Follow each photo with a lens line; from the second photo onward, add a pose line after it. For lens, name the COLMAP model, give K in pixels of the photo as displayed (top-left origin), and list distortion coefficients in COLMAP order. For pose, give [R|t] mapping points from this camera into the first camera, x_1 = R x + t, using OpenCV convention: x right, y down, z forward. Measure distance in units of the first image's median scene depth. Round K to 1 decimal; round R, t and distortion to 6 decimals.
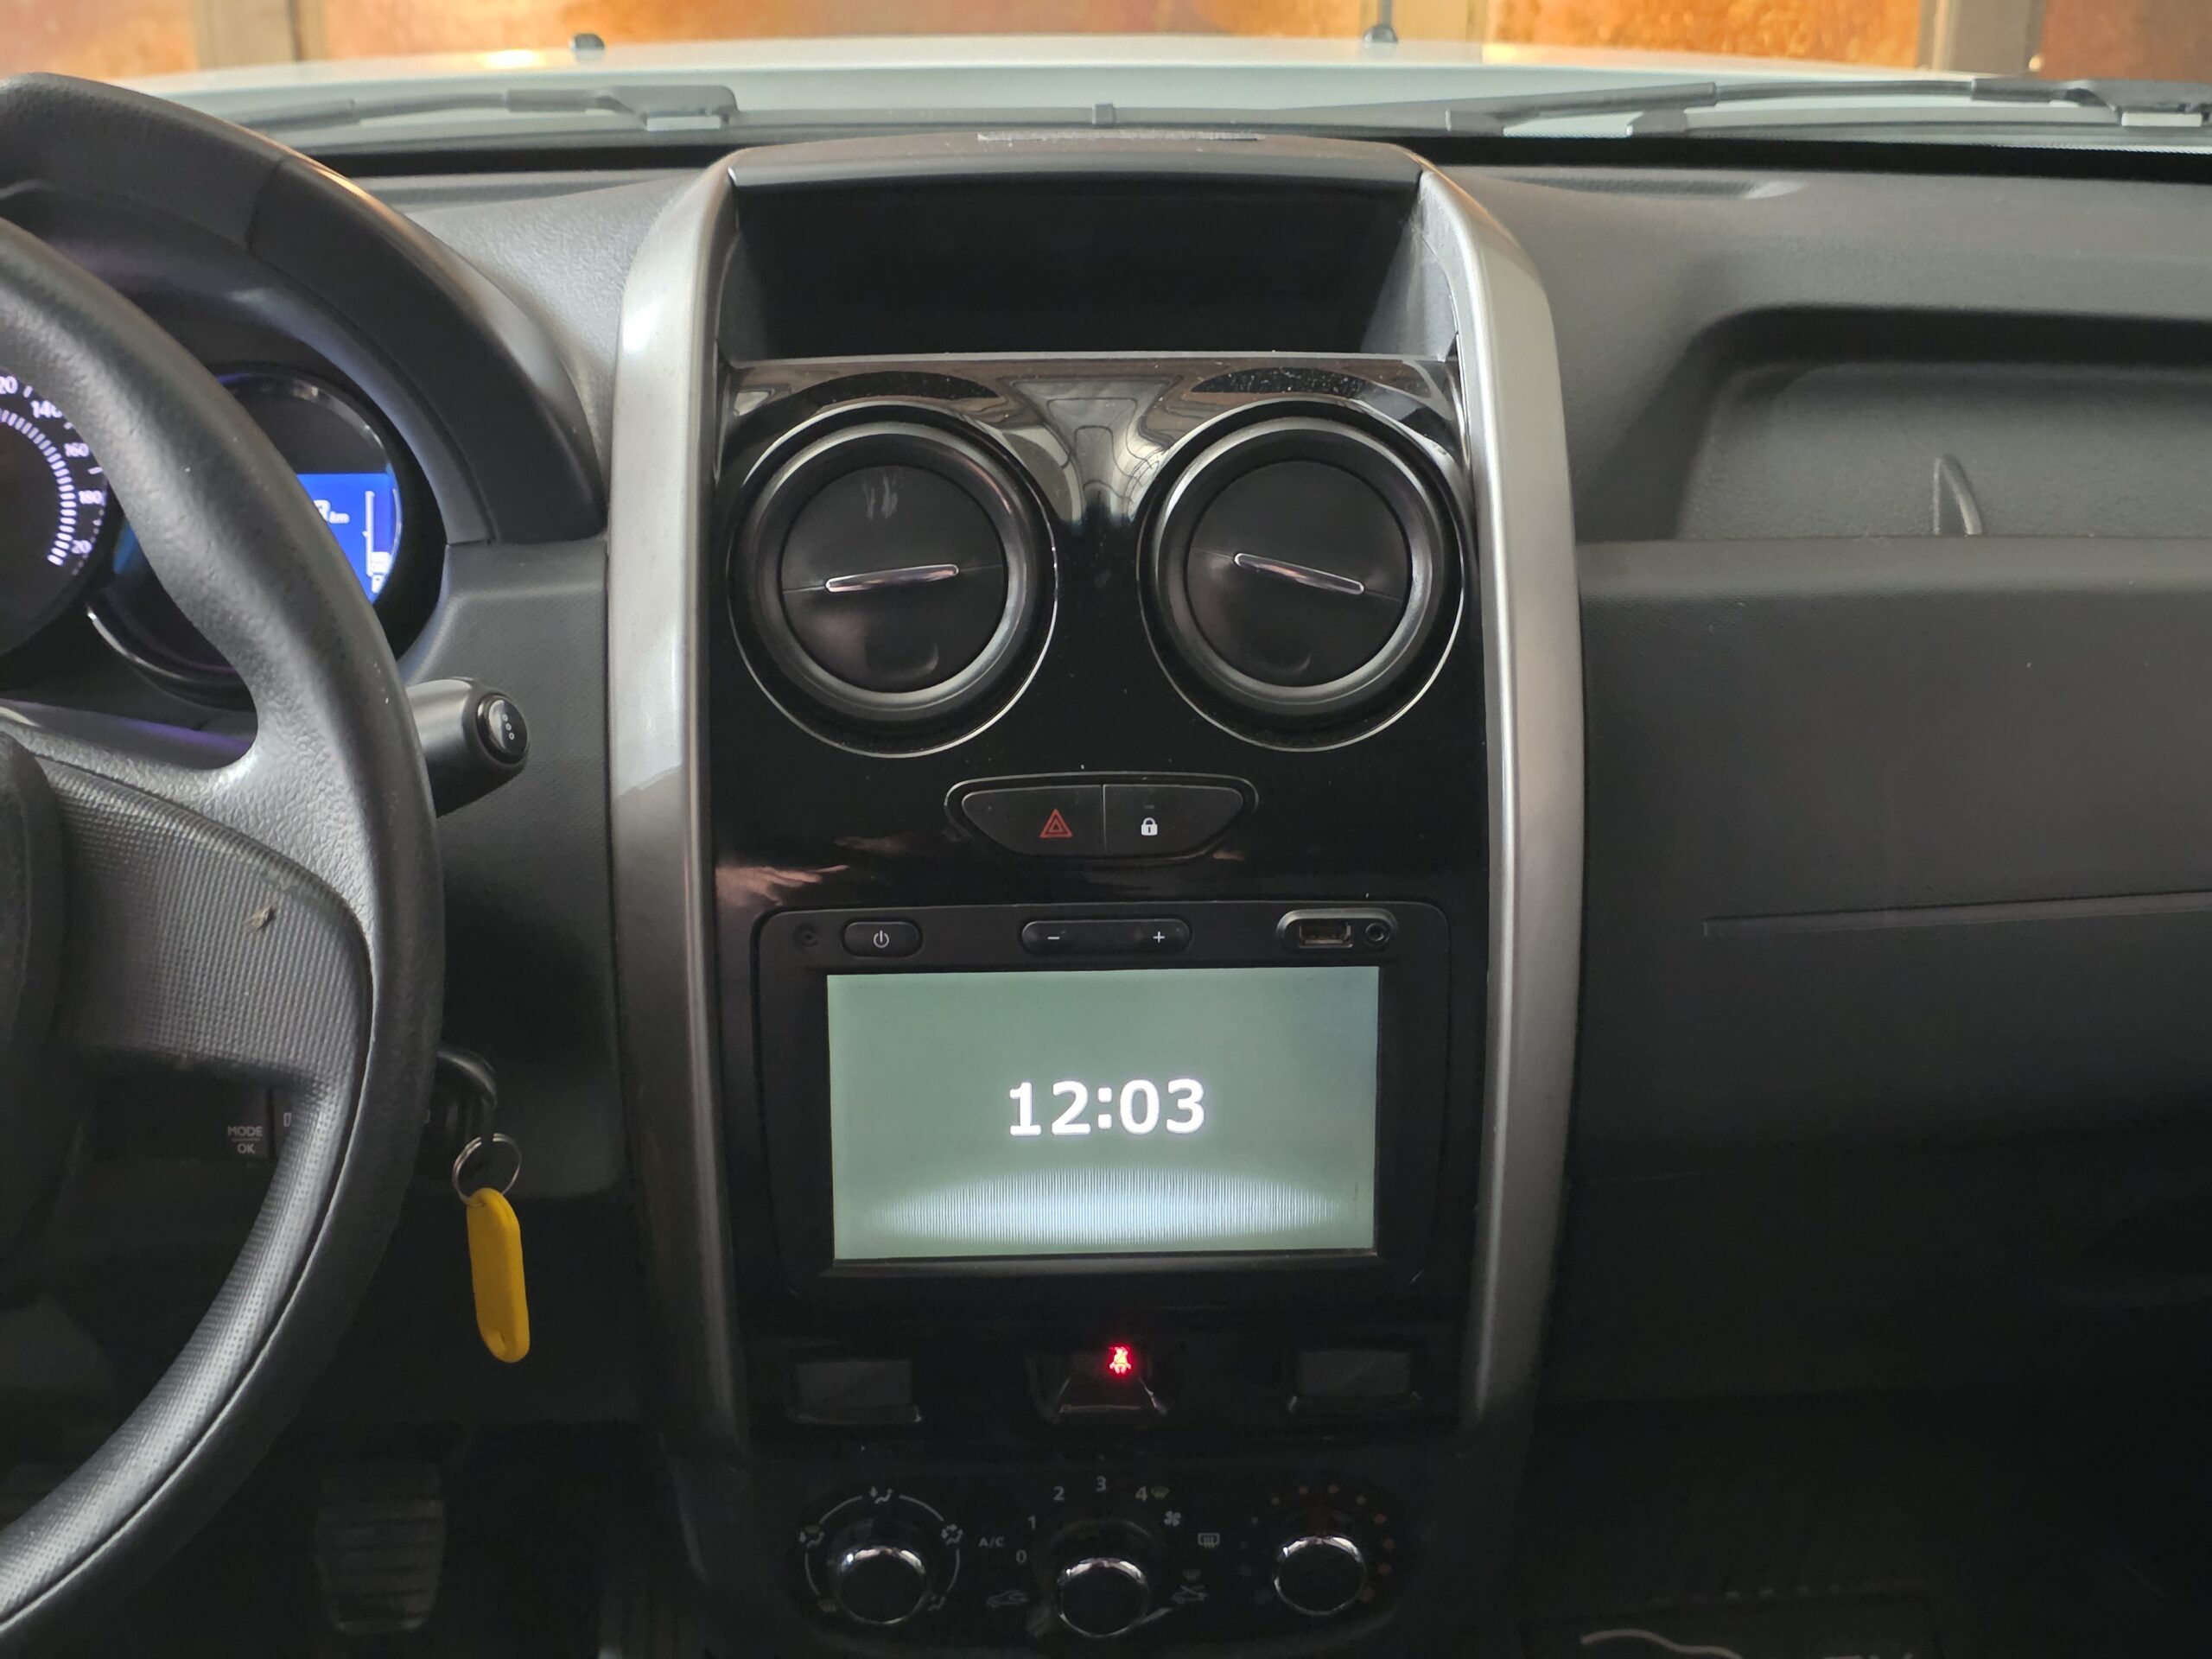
lens RADIAL K [[2966.3, 0, 1128.9], [0, 2966.3, 817.8], [0, 0, 1]] dist [0.050520, 0.000000]
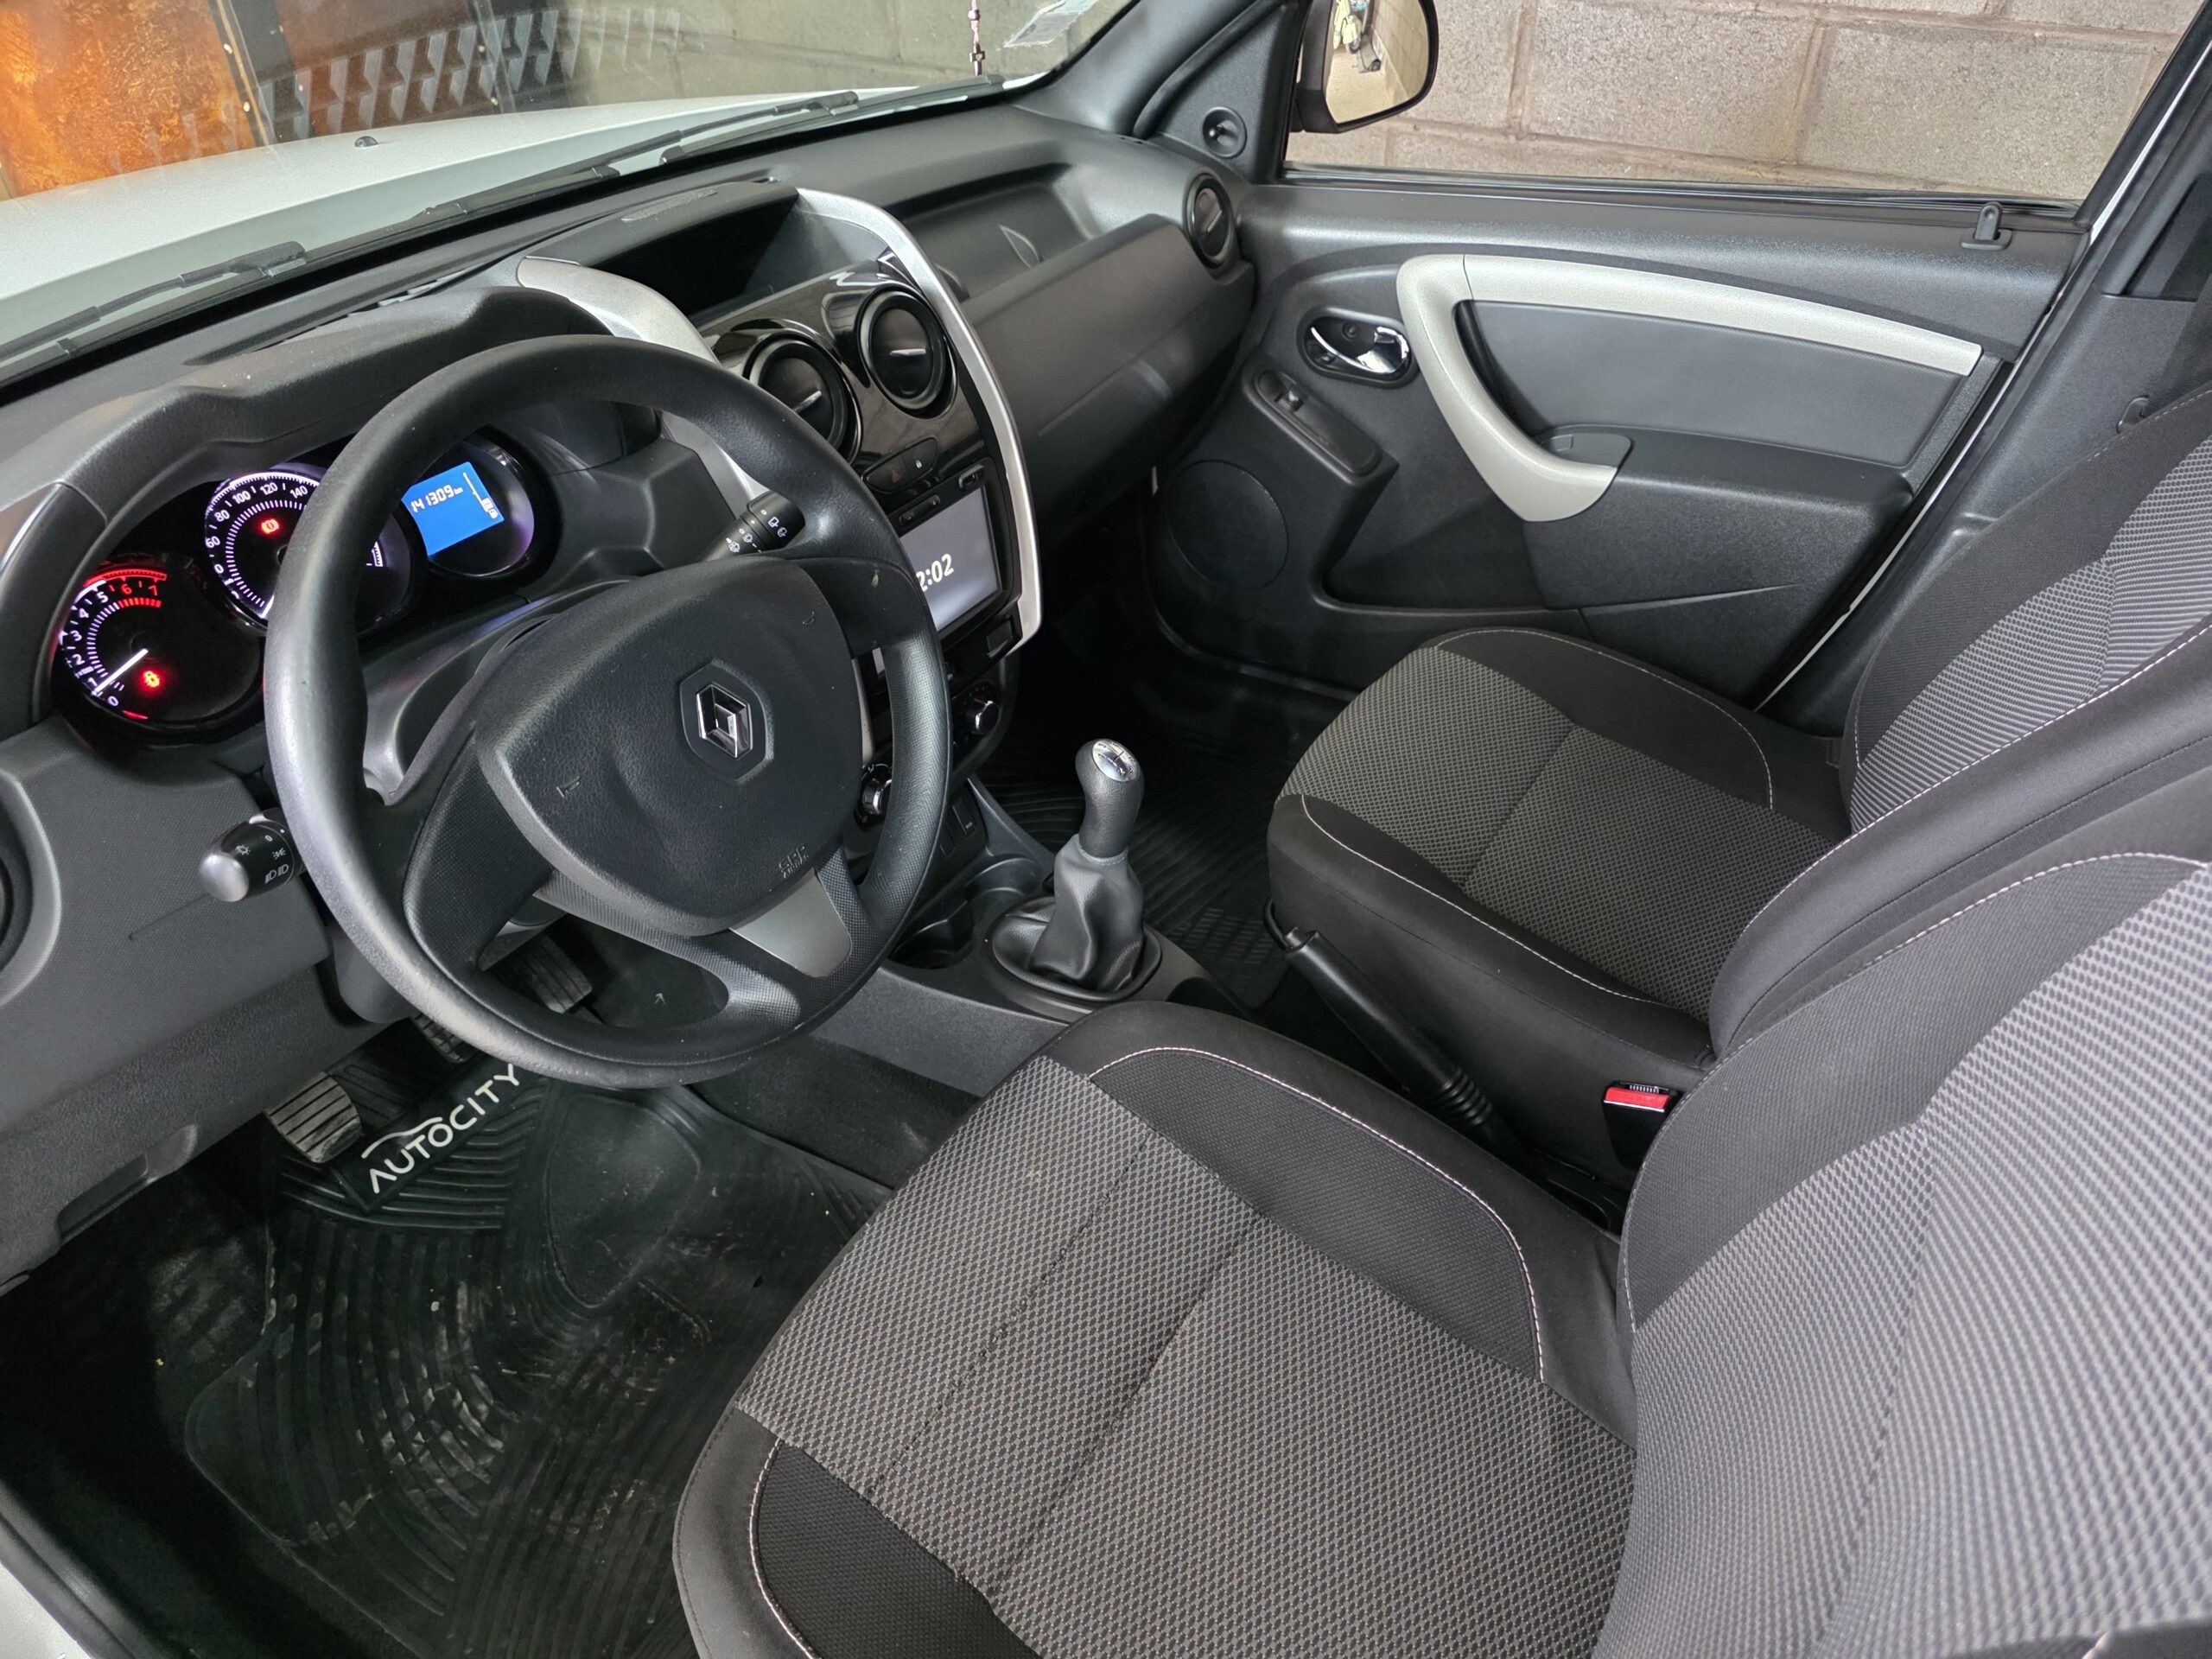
lens RADIAL K [[1495.9, 0, 1091.8], [0, 1495.9, 815.6], [0, 0, 1]] dist [0.035976, -0.038355]
pose [[0.565603, -0.503298, 0.653287, -0.888373], [0.332906, 0.864103, 0.377490, -0.169356], [-0.754497, 0.003974, 0.656291, 0.008580]]
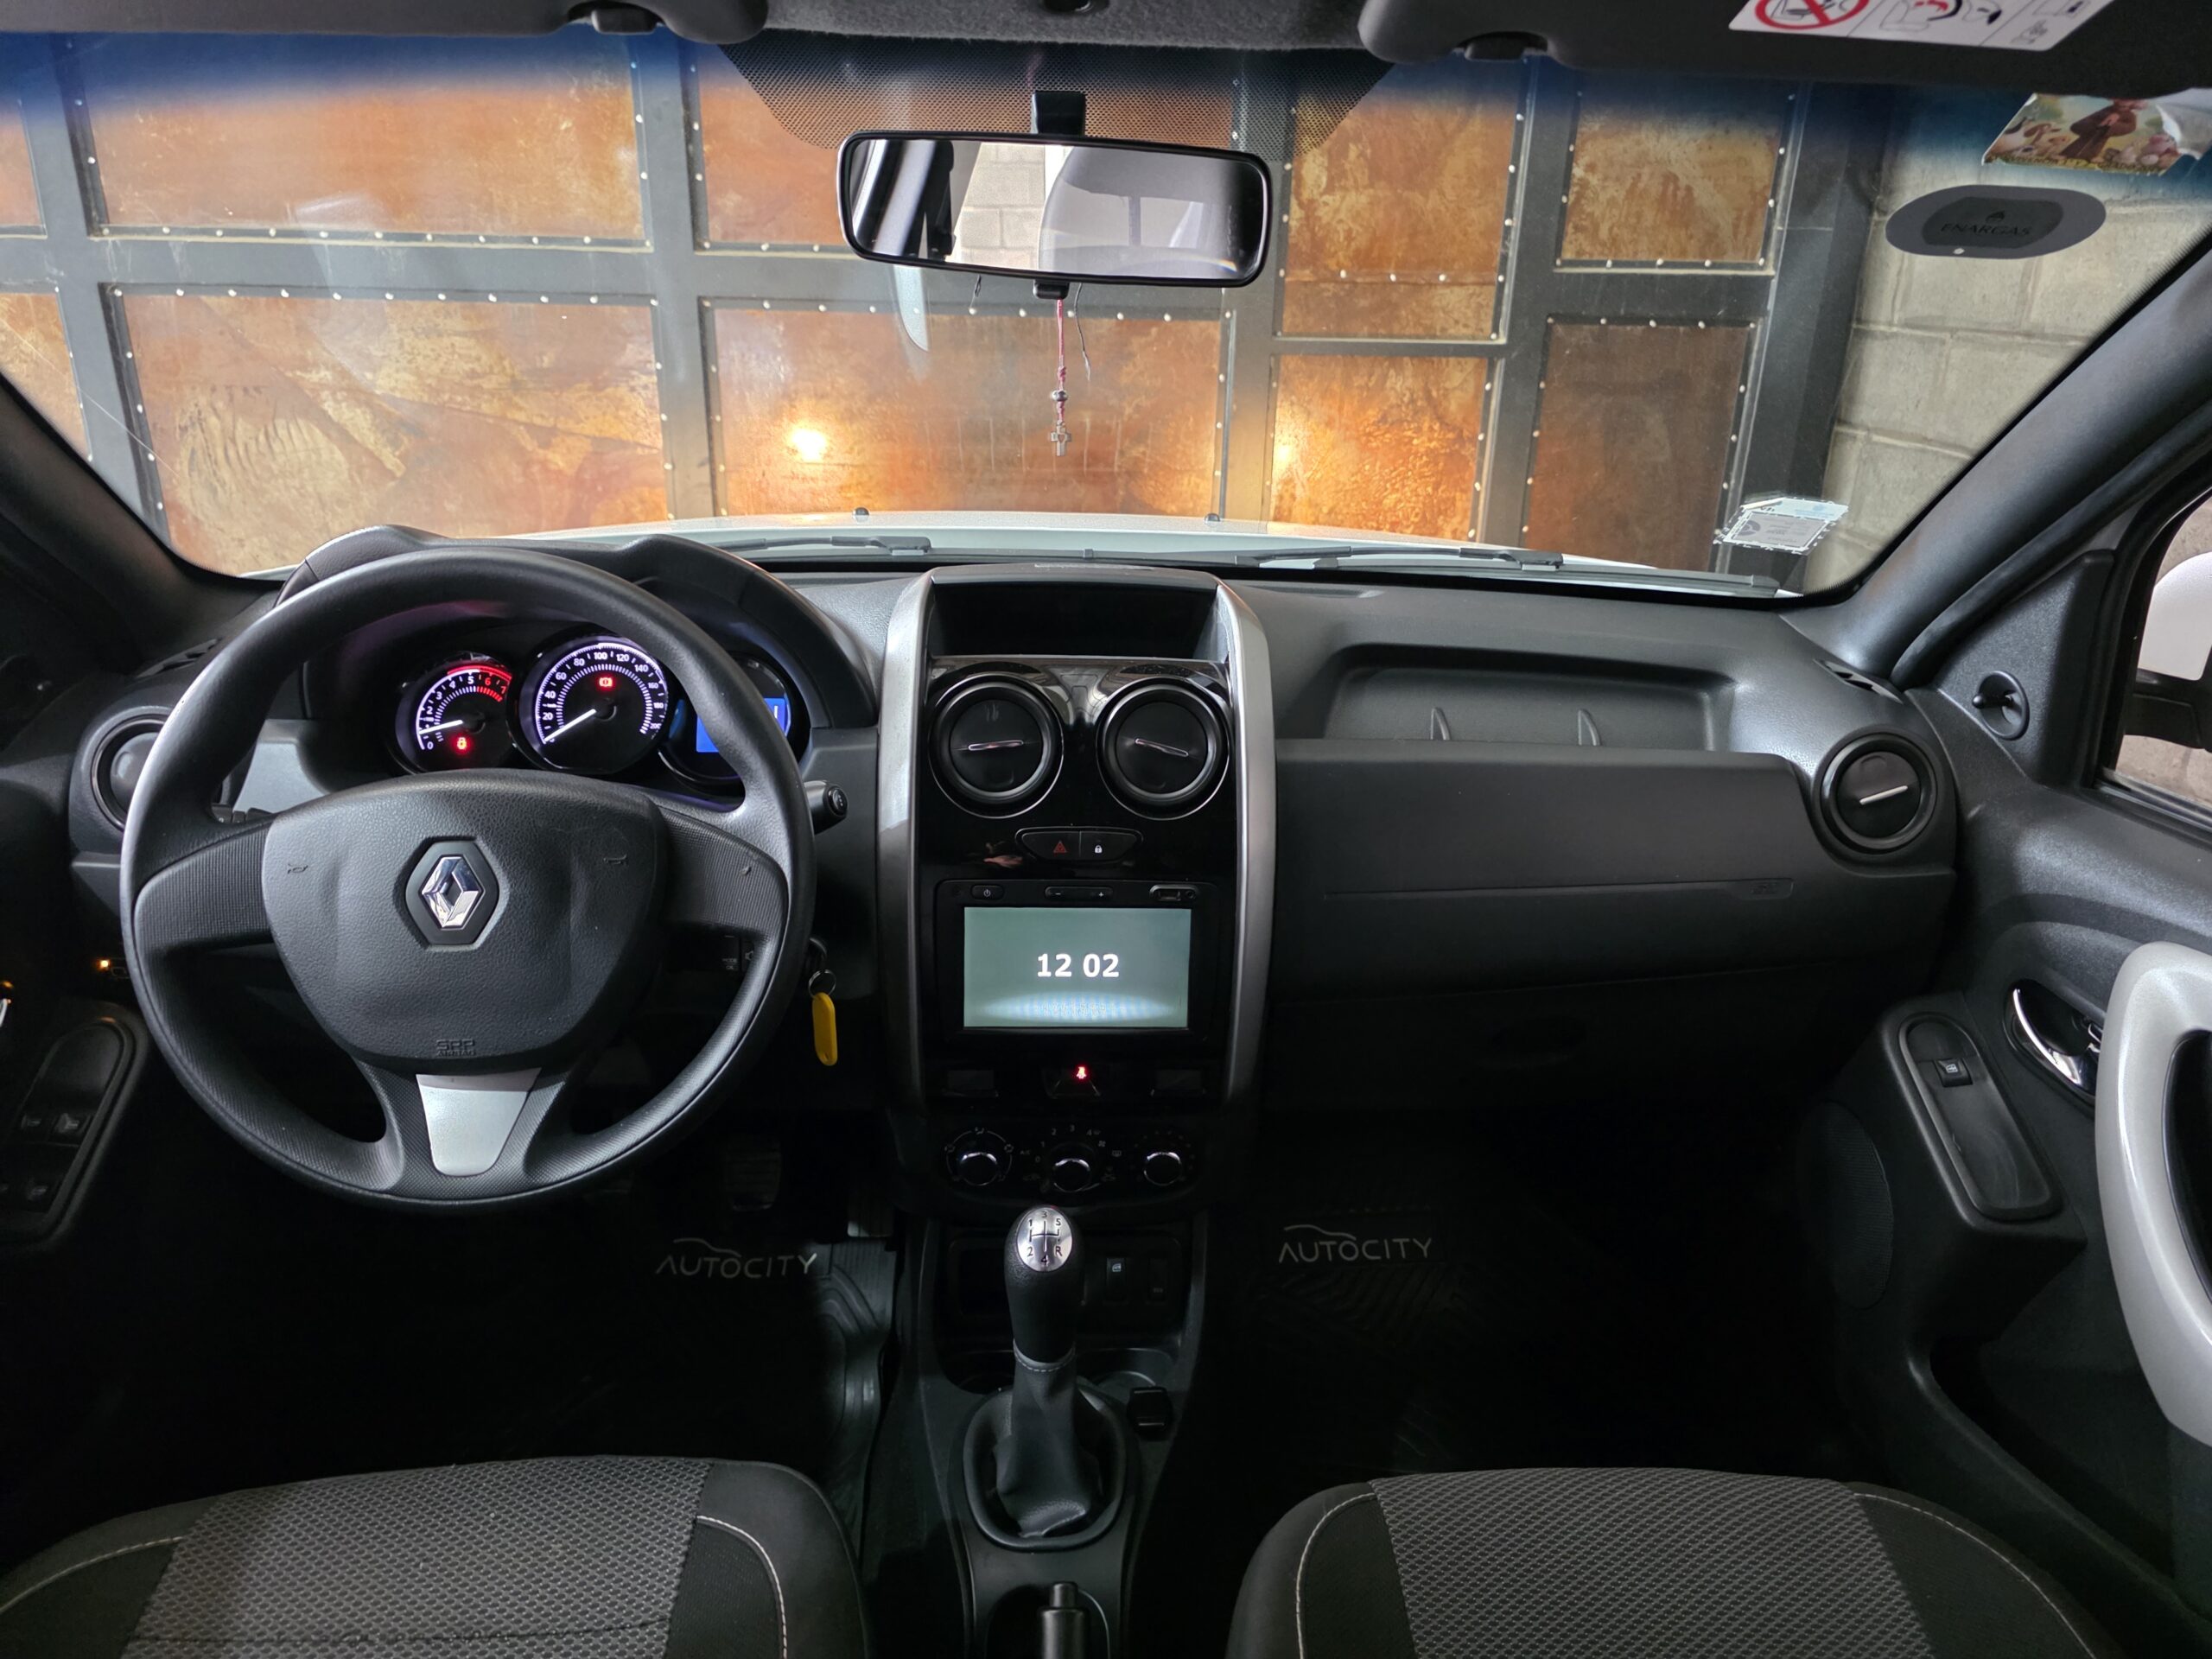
lens RADIAL K [[1495.9, 0, 1118.4], [0, 1495.9, 829.6], [0, 0, 1]] dist [0.035976, -0.038355]
pose [[0.999618, 0.024091, 0.013512, 0.006086], [-0.023588, 0.999064, -0.036267, 0.029496], [-0.014373, 0.035934, 0.999251, -0.220948]]
